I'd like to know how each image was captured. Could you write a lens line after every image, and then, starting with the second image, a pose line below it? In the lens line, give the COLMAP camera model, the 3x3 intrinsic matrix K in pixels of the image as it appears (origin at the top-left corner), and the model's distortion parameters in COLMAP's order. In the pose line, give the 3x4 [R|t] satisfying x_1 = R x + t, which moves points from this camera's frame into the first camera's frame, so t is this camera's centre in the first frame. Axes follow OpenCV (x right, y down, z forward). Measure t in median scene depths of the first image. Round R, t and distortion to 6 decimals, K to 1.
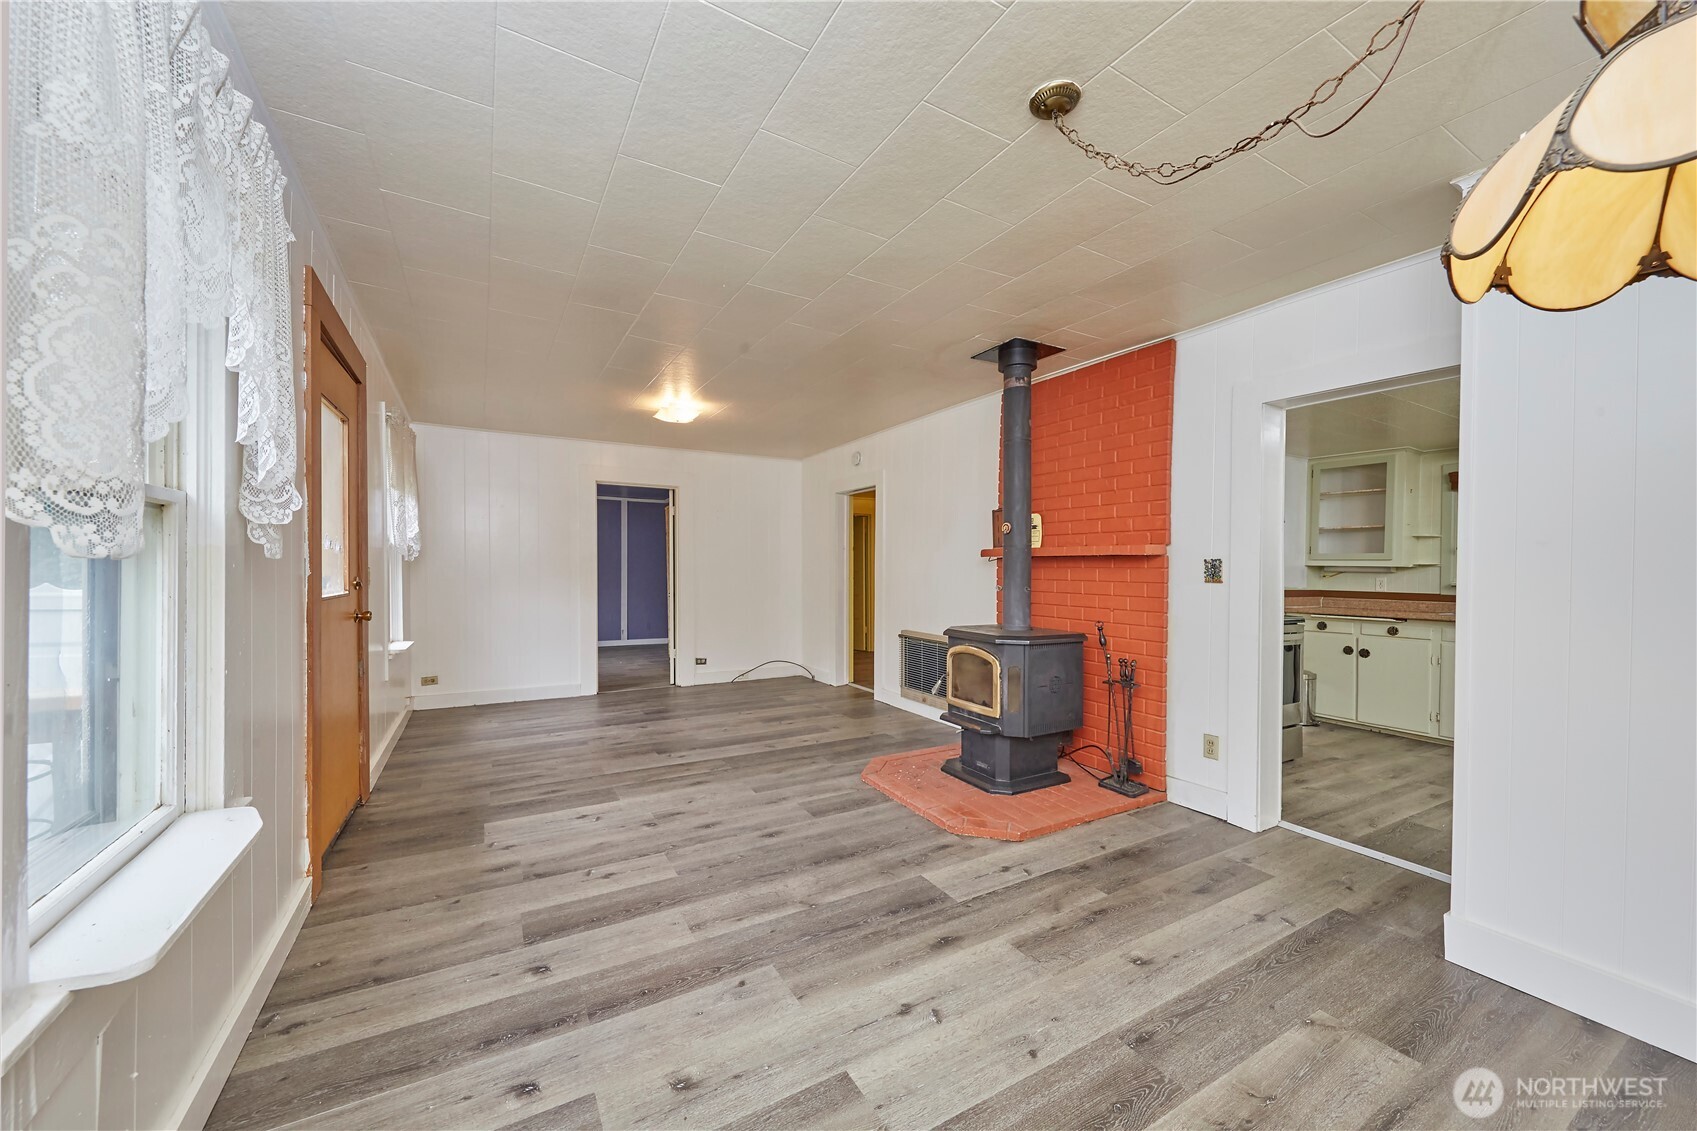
lens RADIAL K [[631.1, 0, 860.3], [0, 631.1, 576.2], [0, 0, 1]] dist [0.003399, -0.002051]
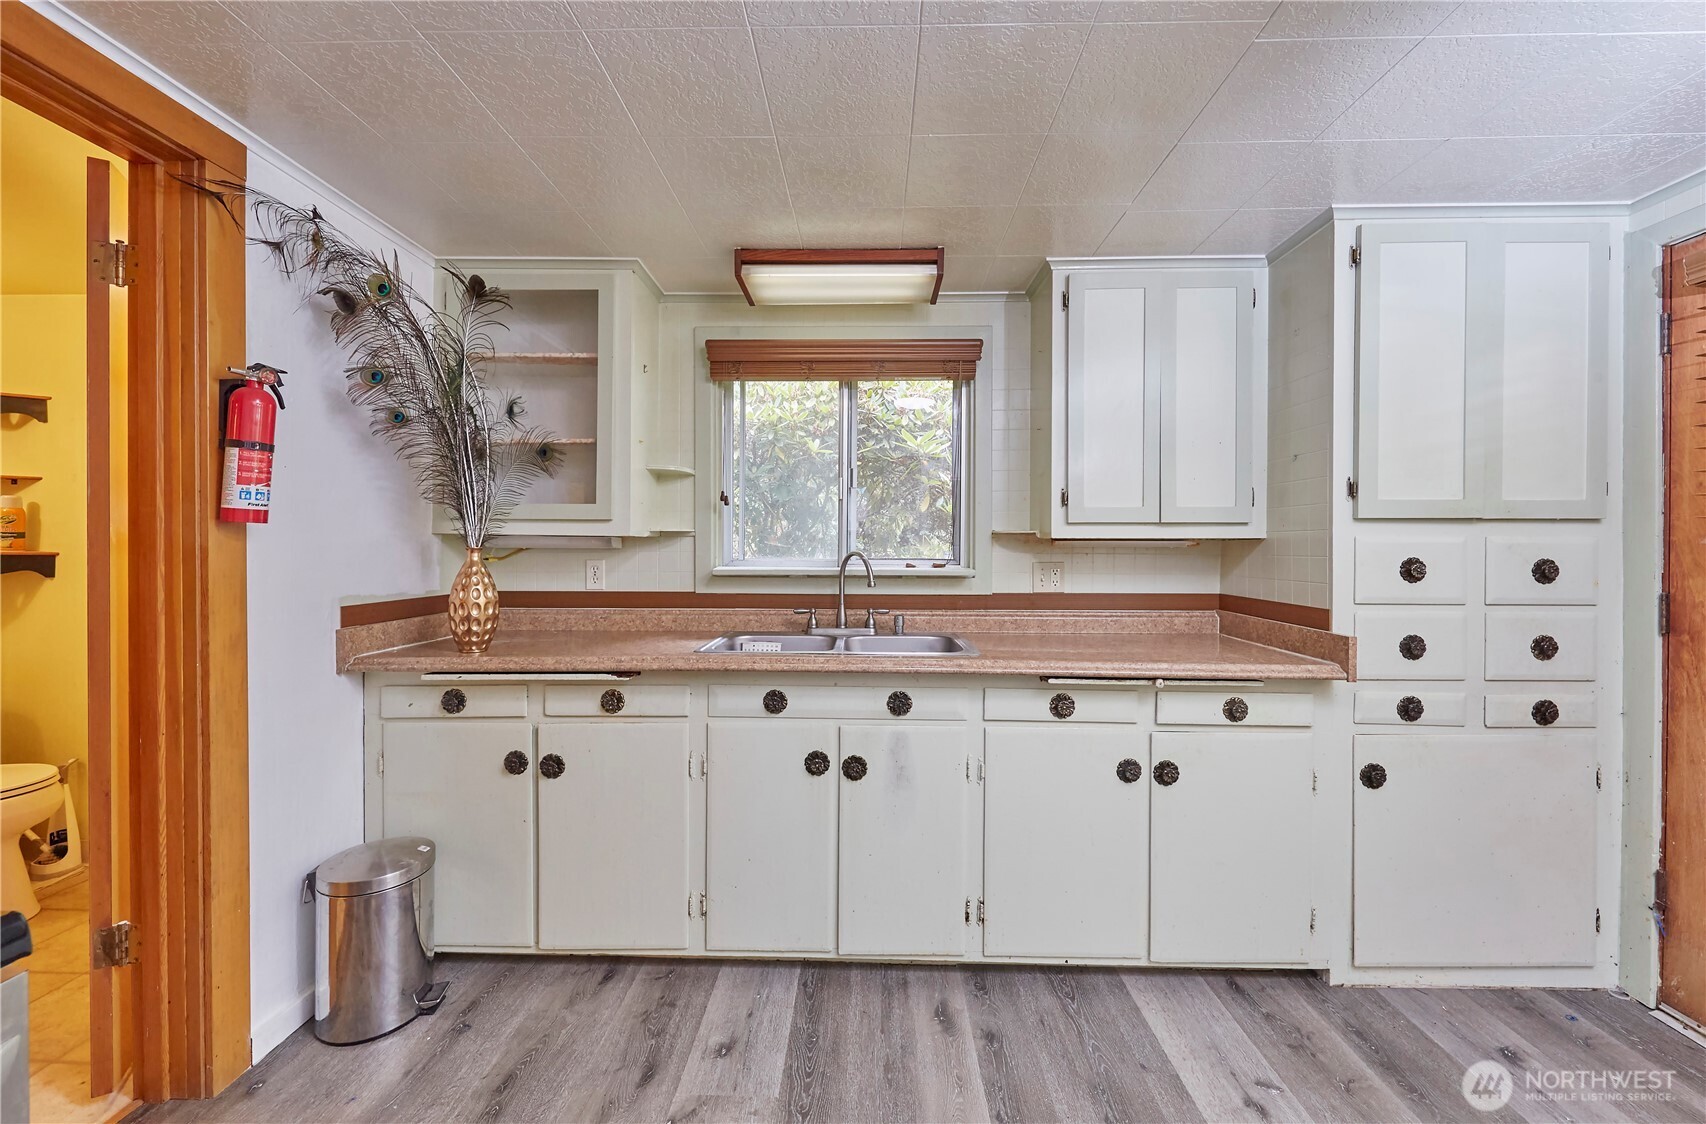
lens RADIAL K [[634.5, 0, 860.4], [0, 634.5, 553.5], [0, 0, 1]] dist [0.003399, -0.002051]
pose [[0.515294, -0.020640, 0.856765, 0.540675], [0.014320, 0.999778, 0.015473, -0.007427], [-0.856894, 0.004296, 0.515475, 0.613473]]
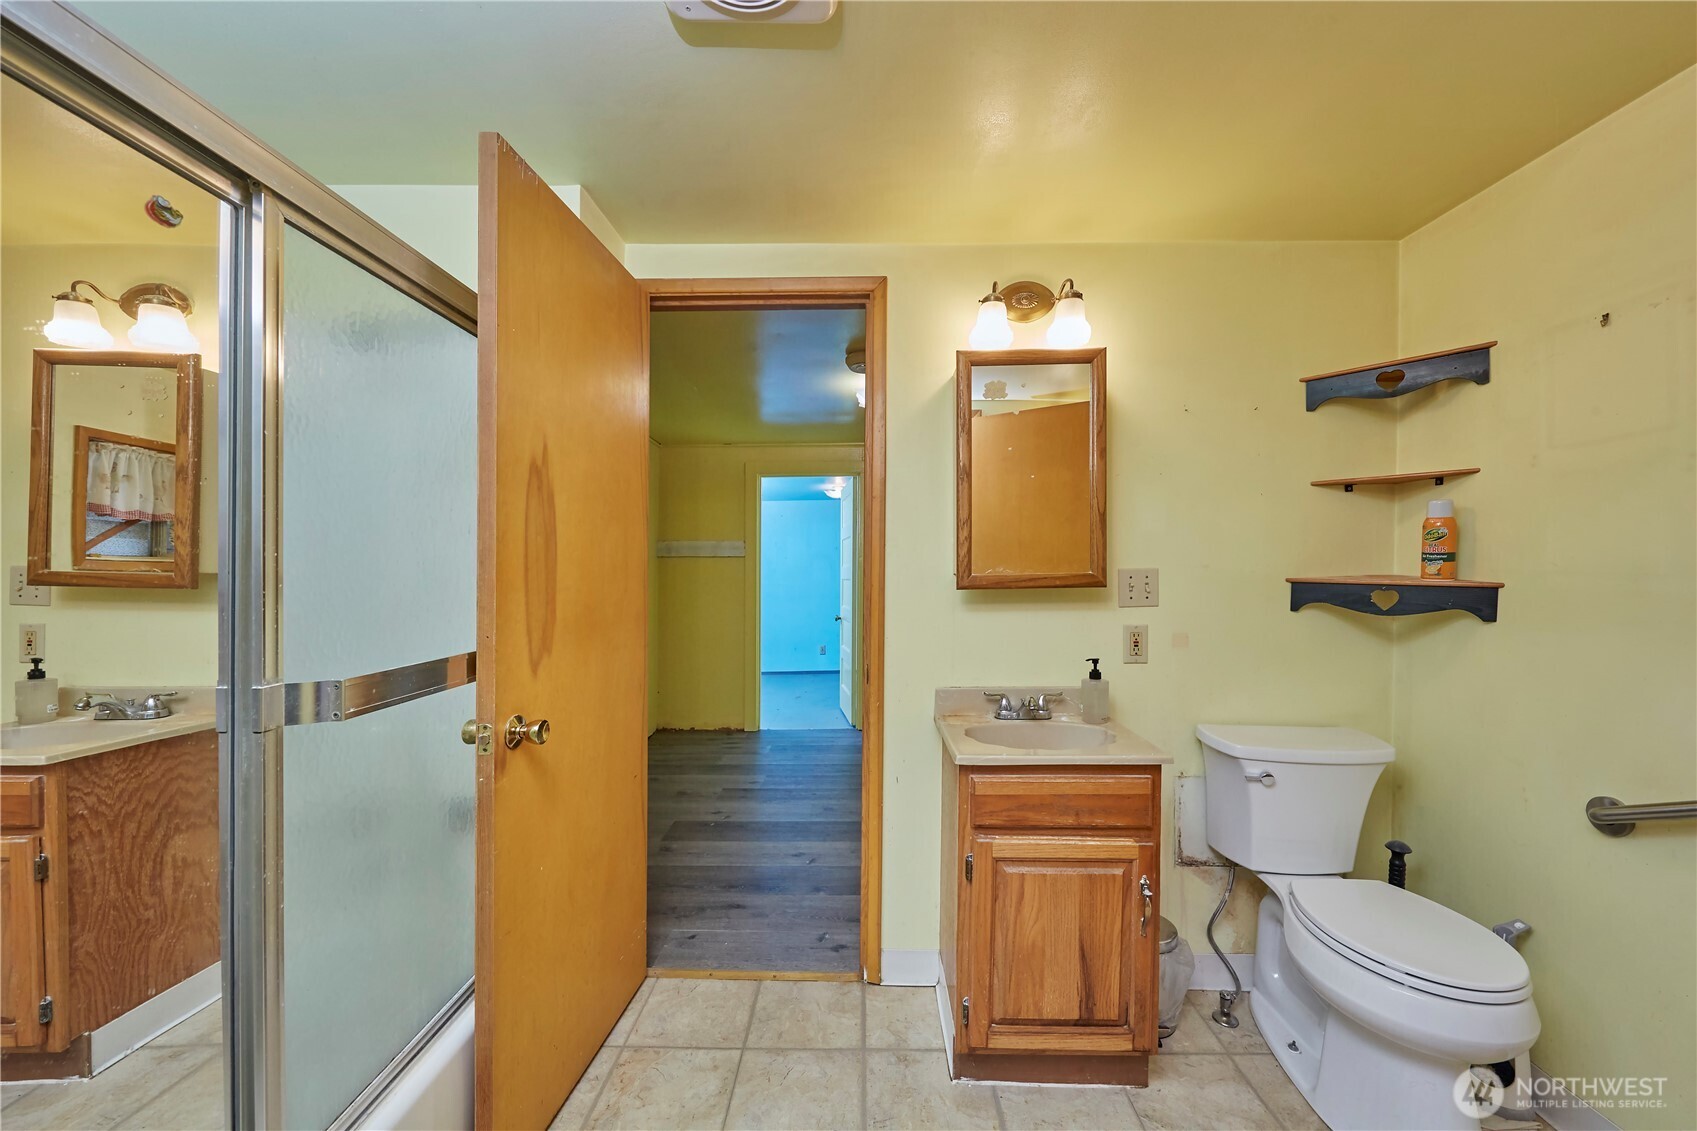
lens RADIAL K [[631.1, 0, 849.8], [0, 631.1, 580.0], [0, 0, 1]] dist [0.003399, -0.002051]
pose [[0.855794, 0.002797, -0.517309, 0.529237], [-0.002630, 0.999996, 0.001056, -0.010548], [0.517310, 0.000457, 0.855798, 0.961469]]
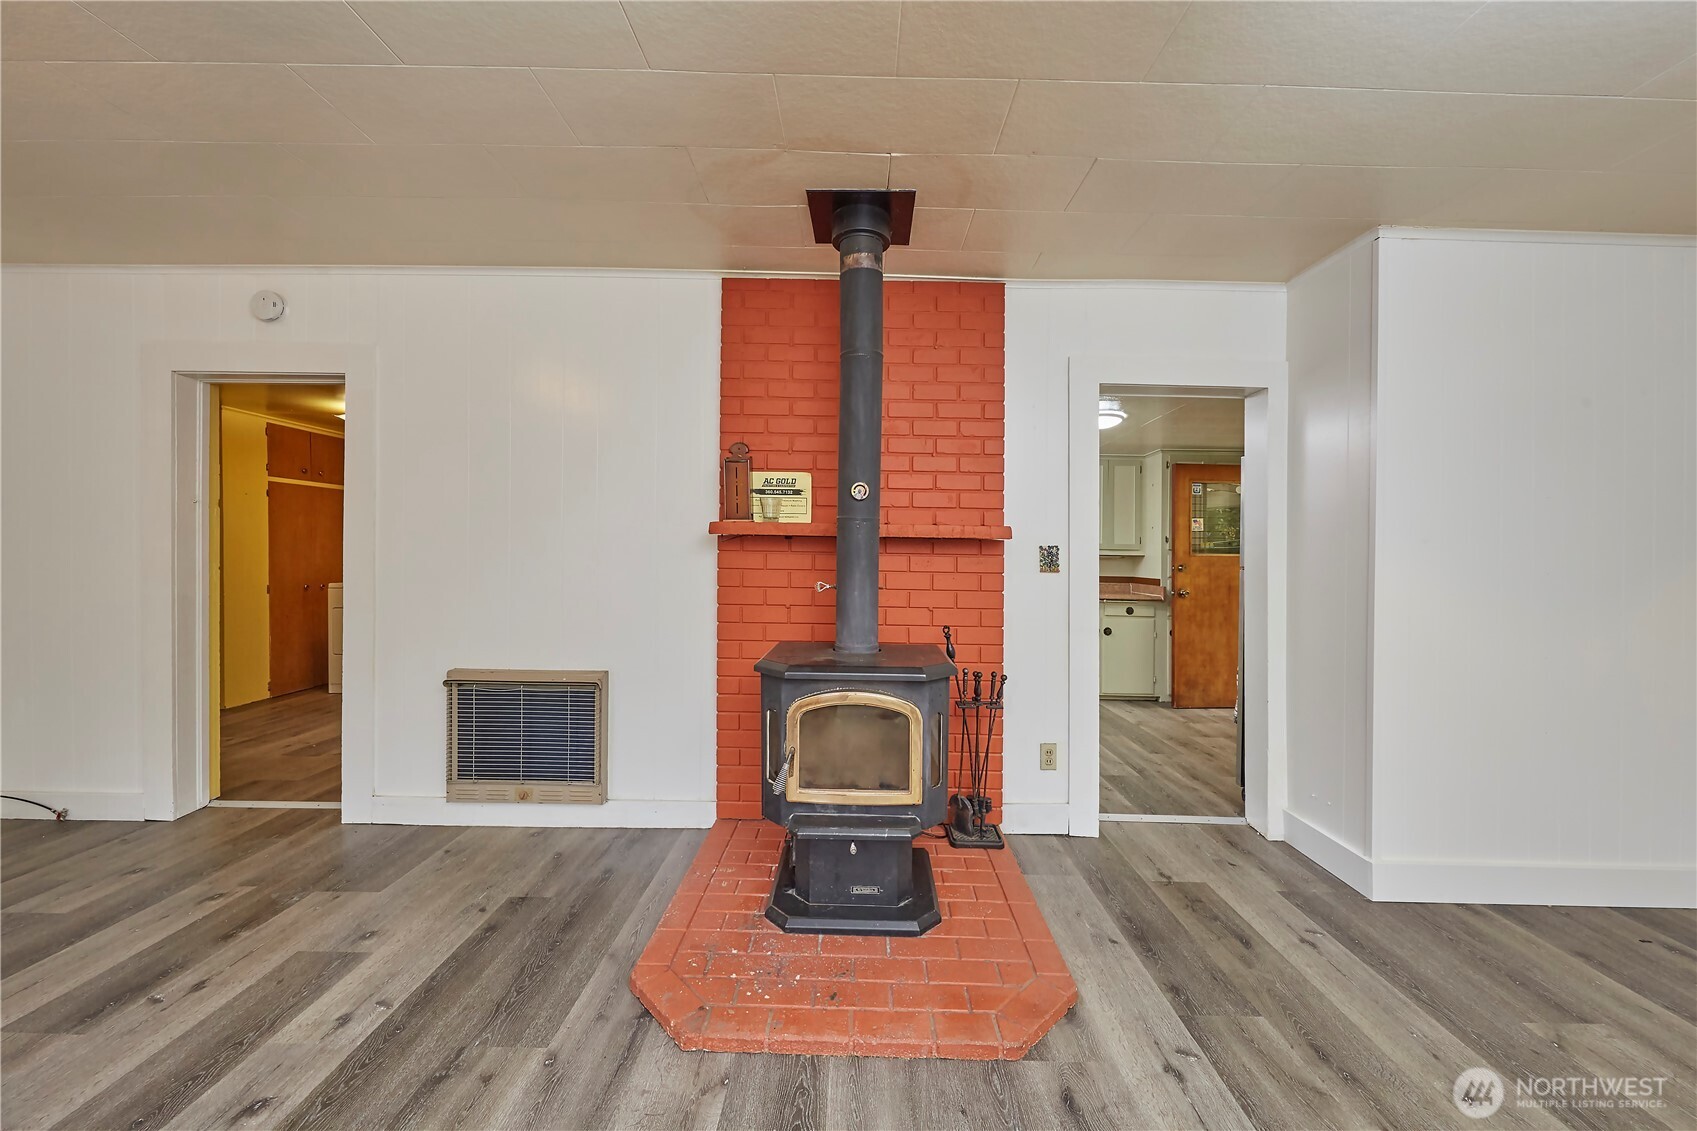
lens RADIAL K [[631.1, 0, 836.6], [0, 631.1, 557.0], [0, 0, 1]] dist [0.003399, -0.002051]
pose [[0.517428, -0.004292, 0.855716, -0.354773], [0.001525, 0.999990, 0.004094, -0.014483], [-0.855725, -0.000813, 0.517430, 0.792662]]
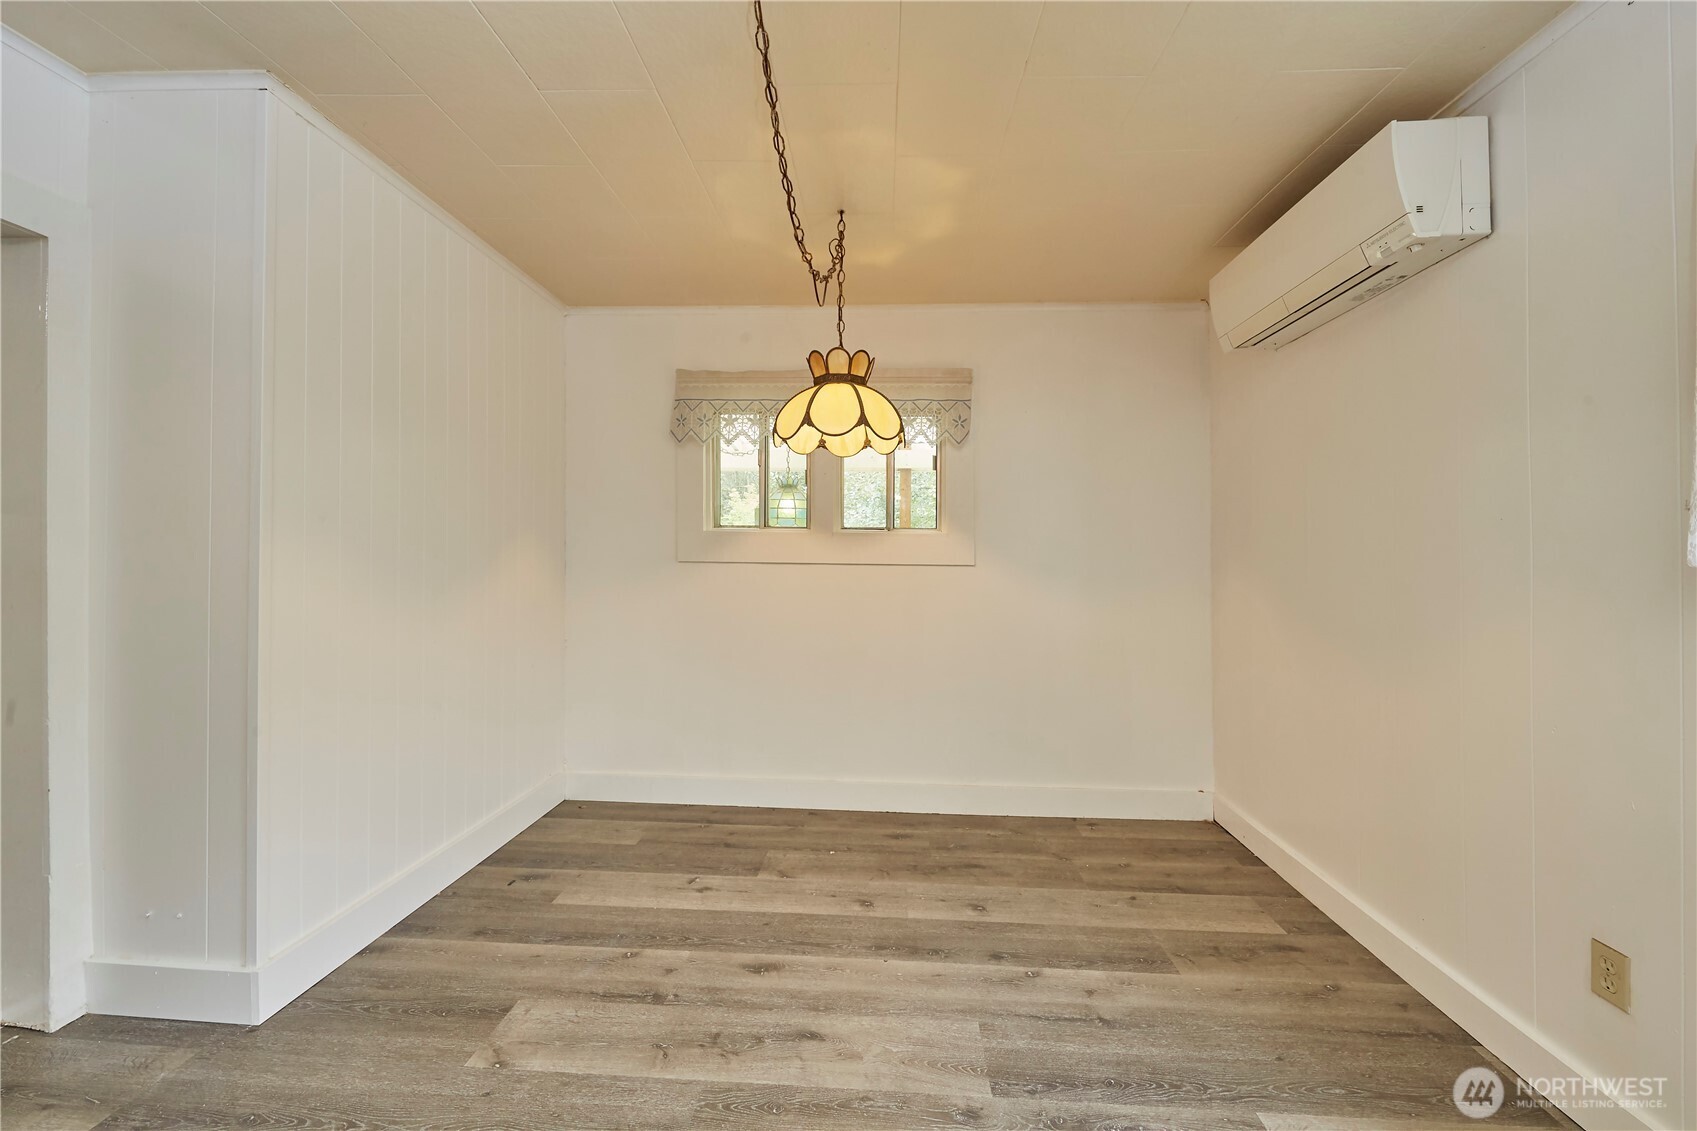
lens RADIAL K [[631.1, 0, 873.4], [0, 631.1, 548.1], [0, 0, 1]] dist [0.003399, -0.002051]
pose [[-0.844664, -0.009782, 0.535208, -0.101162], [-0.007406, 0.999951, 0.006588, -0.007619], [-0.535246, 0.001601, -0.844695, 0.805867]]
